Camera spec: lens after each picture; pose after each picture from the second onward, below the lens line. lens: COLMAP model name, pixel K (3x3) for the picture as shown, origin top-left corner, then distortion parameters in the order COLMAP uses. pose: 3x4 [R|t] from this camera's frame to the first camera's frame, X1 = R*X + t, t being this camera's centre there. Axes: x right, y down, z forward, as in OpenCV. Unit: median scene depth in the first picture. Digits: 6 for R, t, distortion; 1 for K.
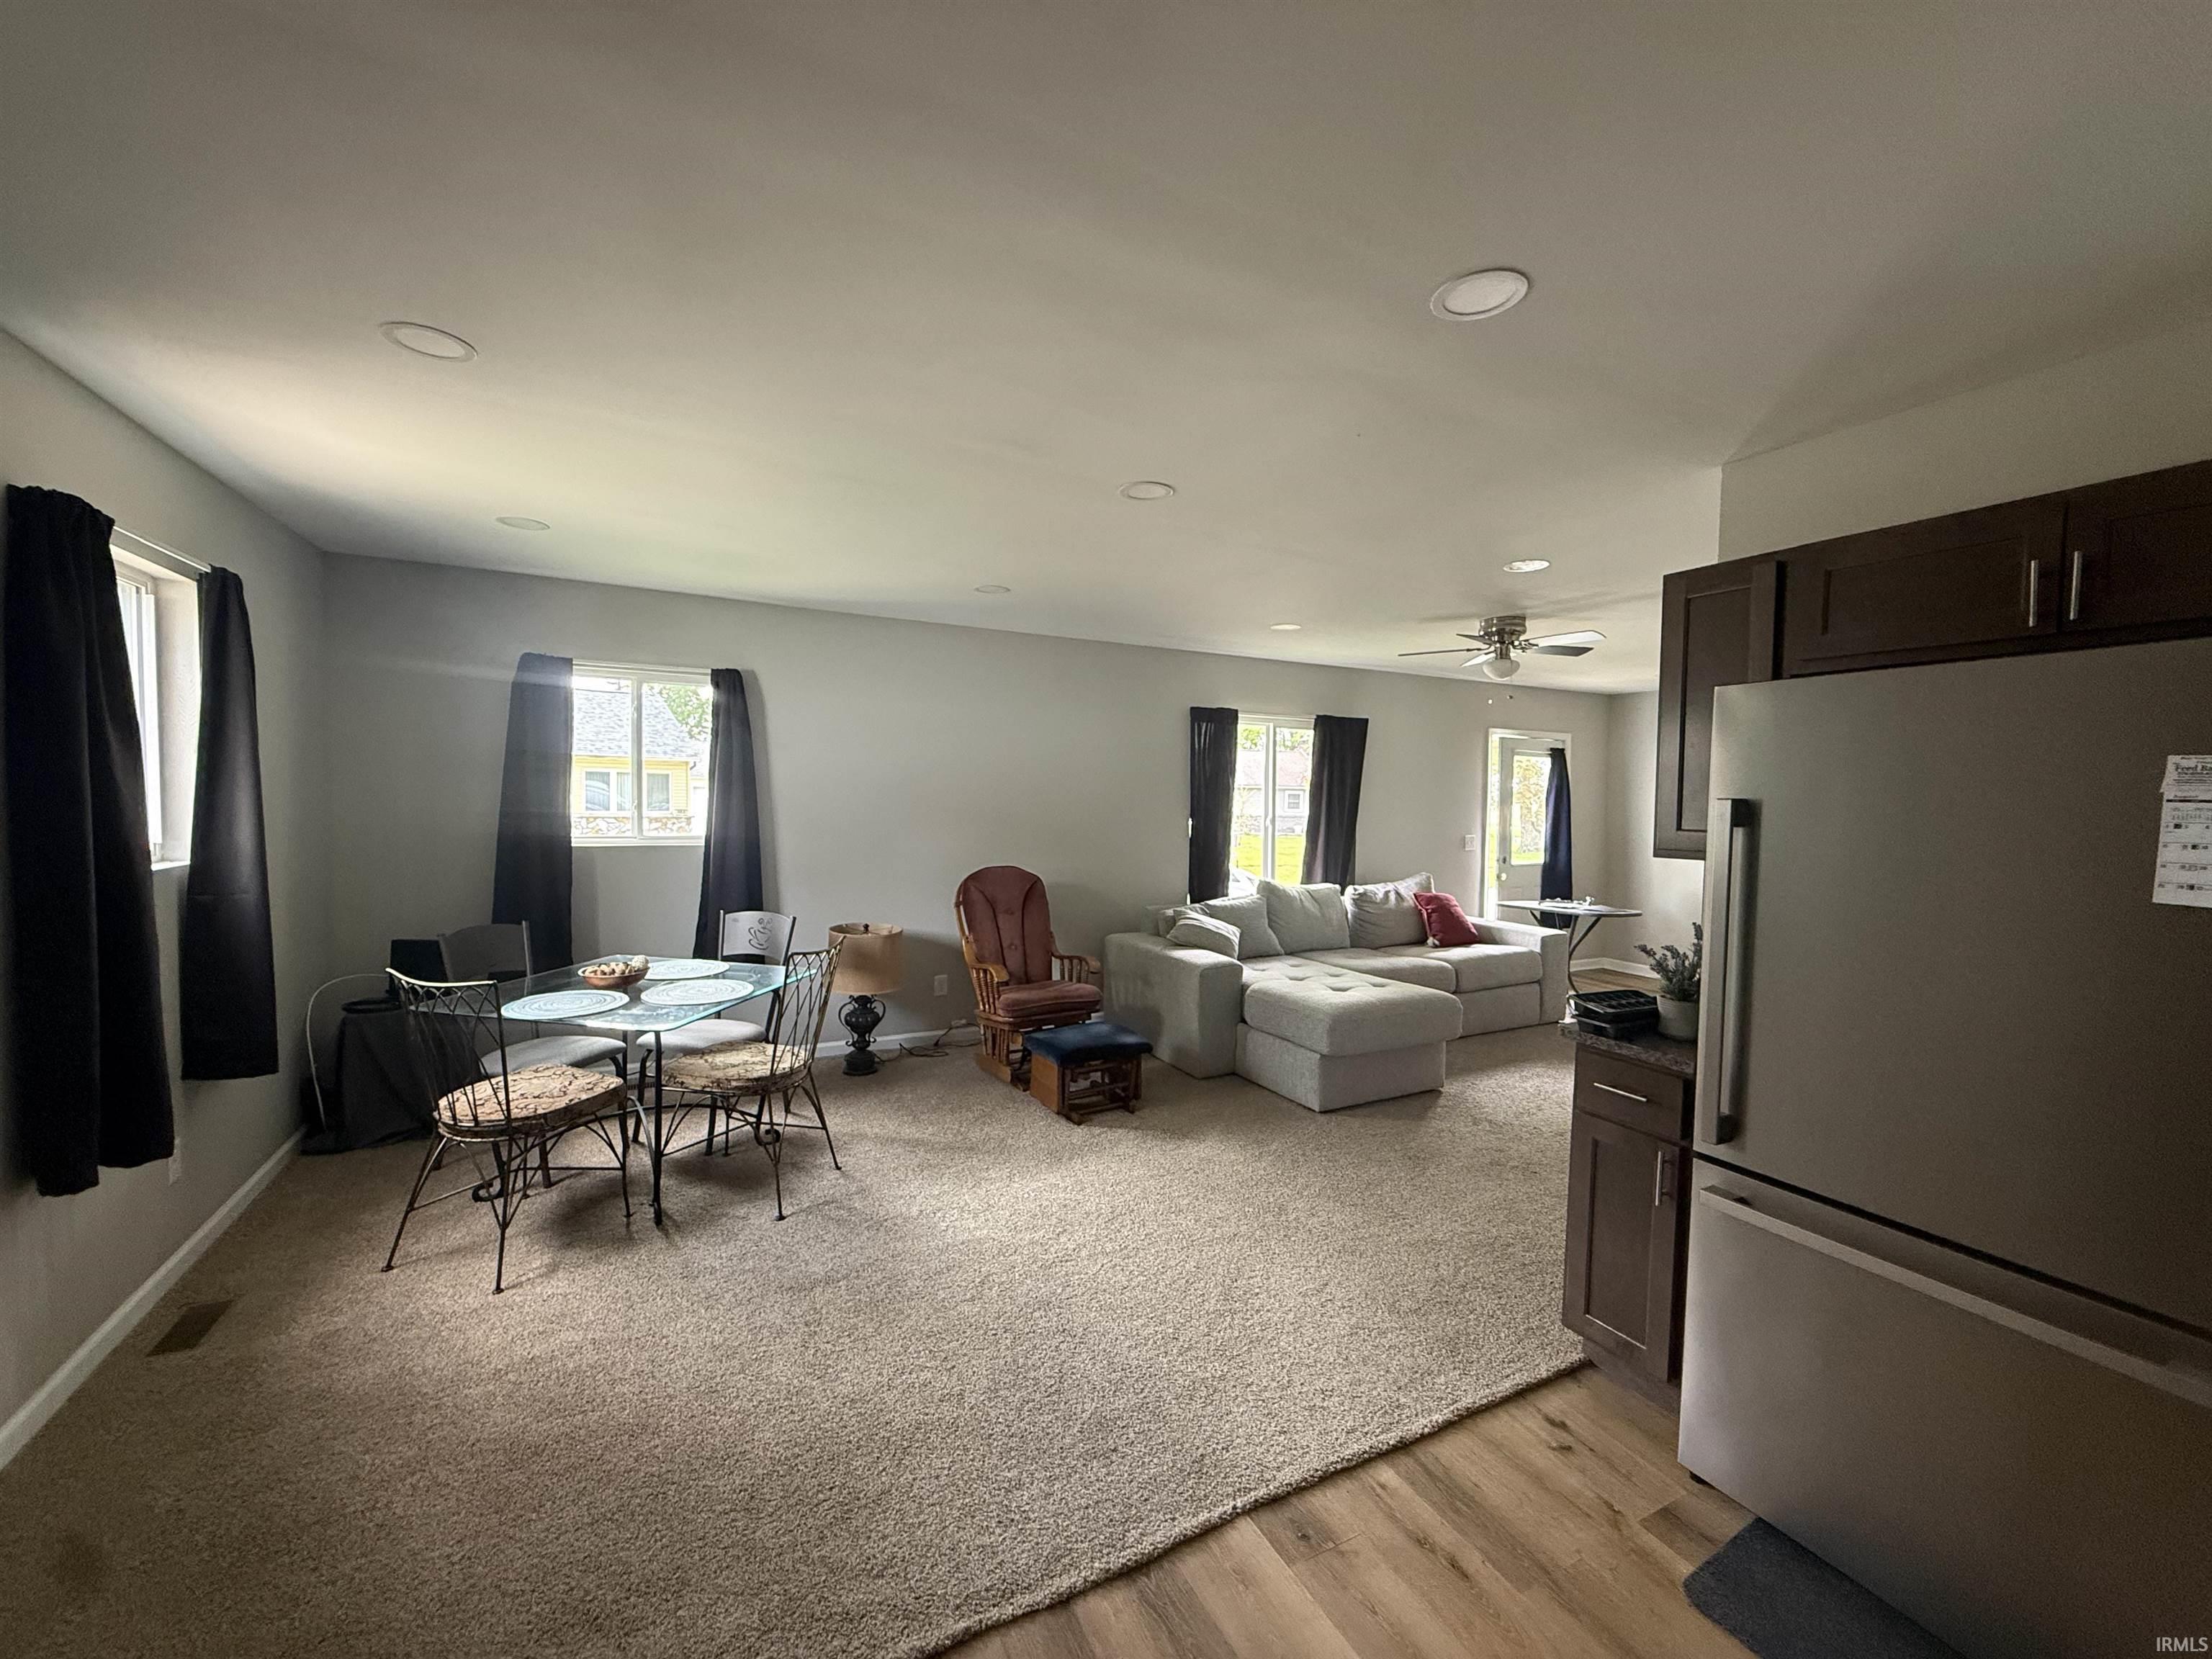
lens RADIAL K [[879.7, 0, 1110.1], [0, 879.7, 833.2], [0, 0, 1]] dist [0.000379, -0.000029]
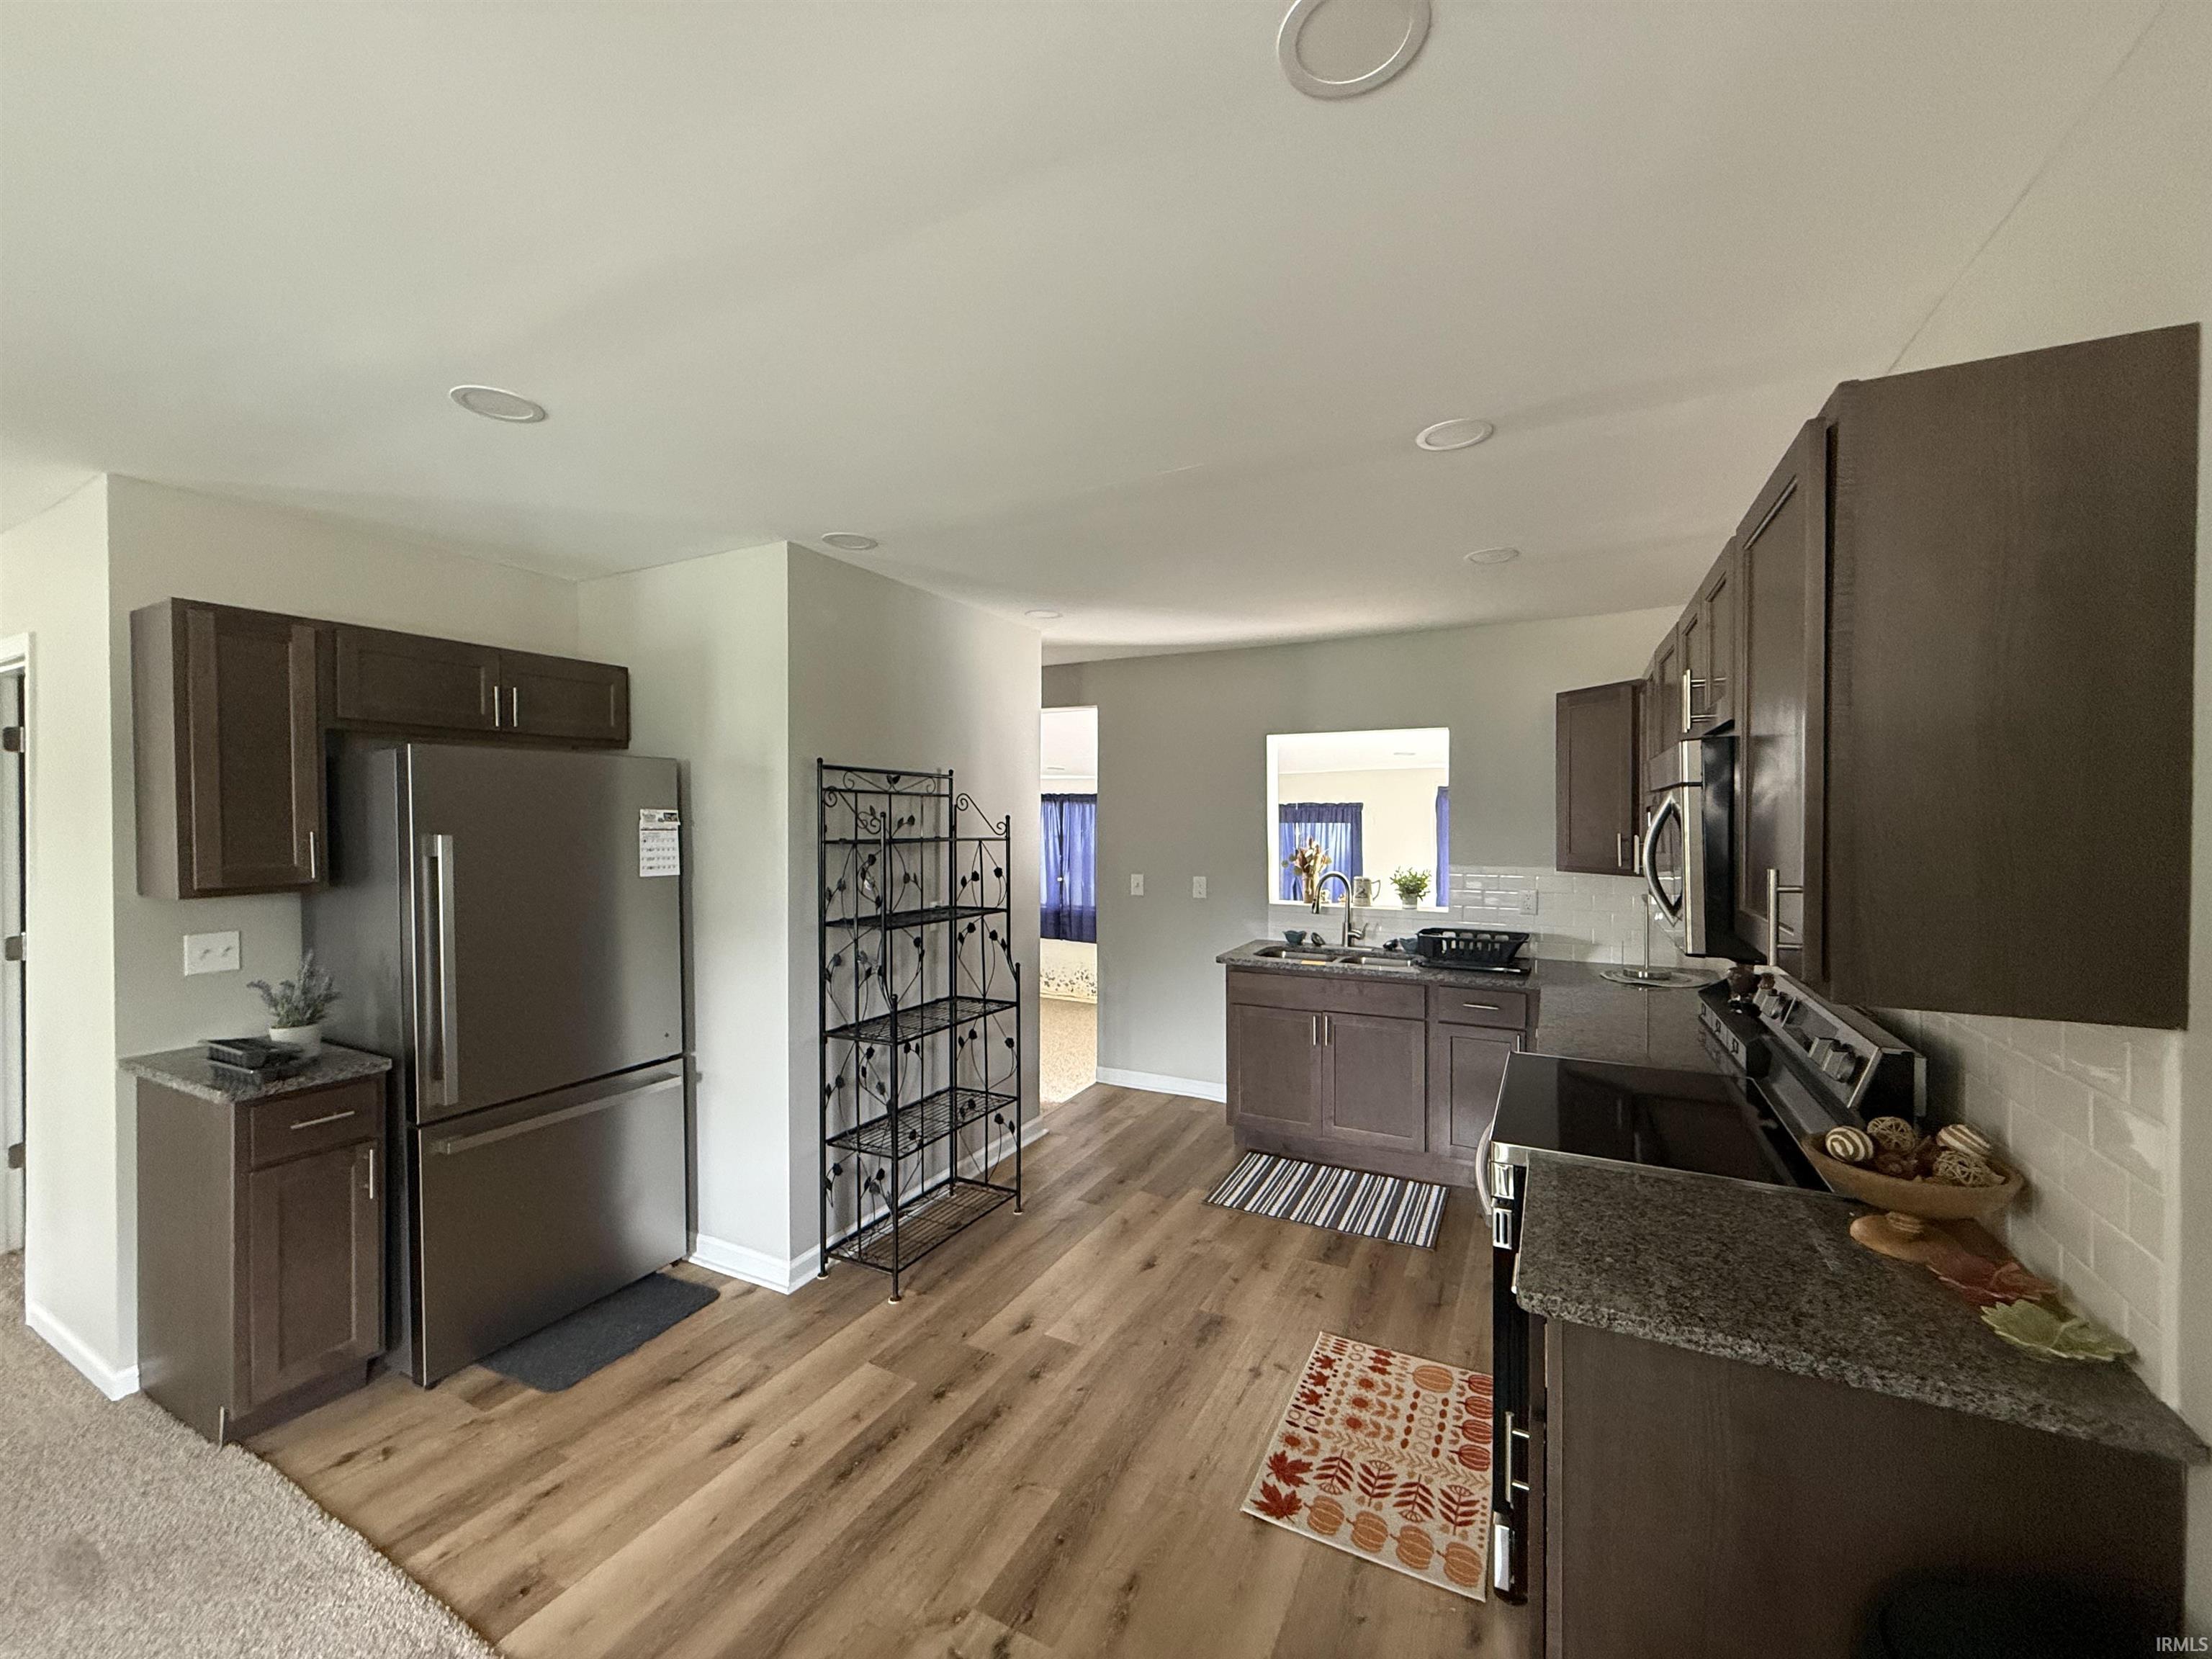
lens RADIAL K [[879.7, 0, 1099.4], [0, 879.7, 829.4], [0, 0, 1]] dist [0.000379, -0.000029]
pose [[-0.572904, -0.027443, 0.819163, -0.869856], [0.023862, 0.998457, 0.050138, -0.084198], [-0.819275, 0.048271, -0.571365, 0.921138]]
